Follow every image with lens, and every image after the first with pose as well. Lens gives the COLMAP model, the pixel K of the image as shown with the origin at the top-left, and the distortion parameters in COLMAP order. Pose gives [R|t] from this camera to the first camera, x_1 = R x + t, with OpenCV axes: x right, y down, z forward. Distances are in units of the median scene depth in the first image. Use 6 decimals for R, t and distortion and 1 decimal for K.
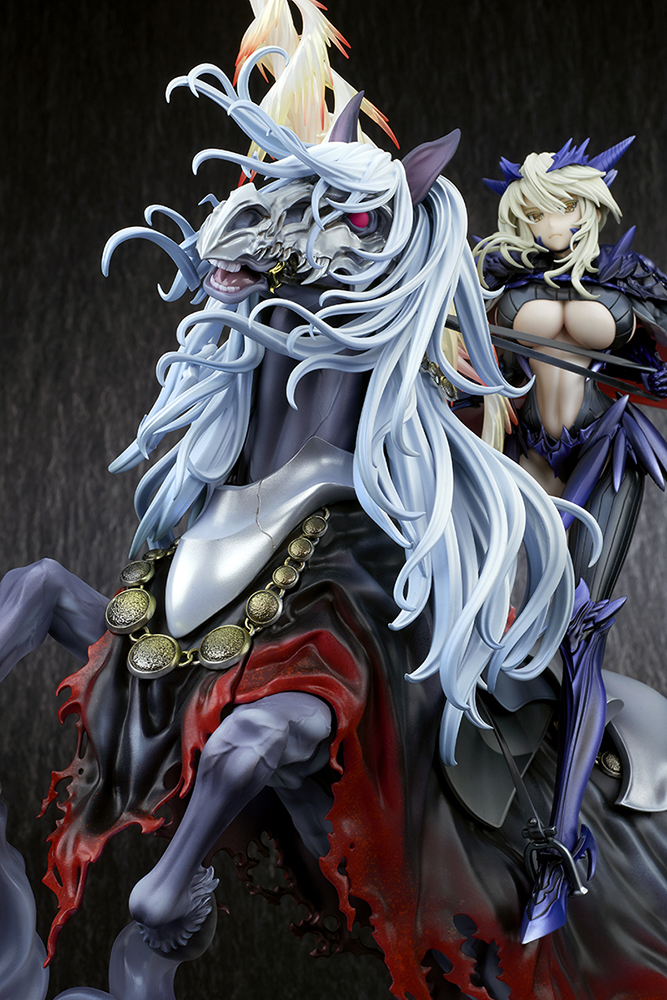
lens RADIAL K [[2564.2, 0, 381.8], [0, 2564.2, 499.4], [0, 0, 1]] dist [-0.018856, -0.046830]
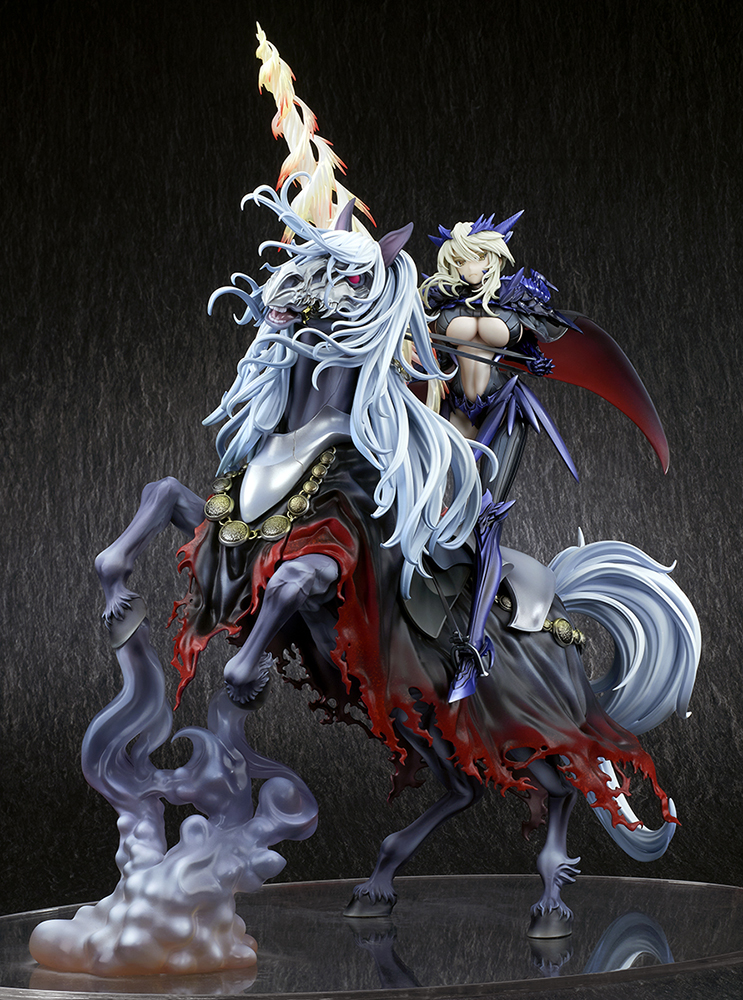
lens RADIAL K [[2486.6, 0, 371.5], [0, 2486.6, 500.0], [0, 0, 1]] dist [0.006587, -0.529724]
pose [[0.999928, 0.000307, 0.011954, -0.016109], [-0.000698, 0.999465, 0.032698, -0.014996], [-0.011938, -0.032704, 0.999394, -0.632786]]
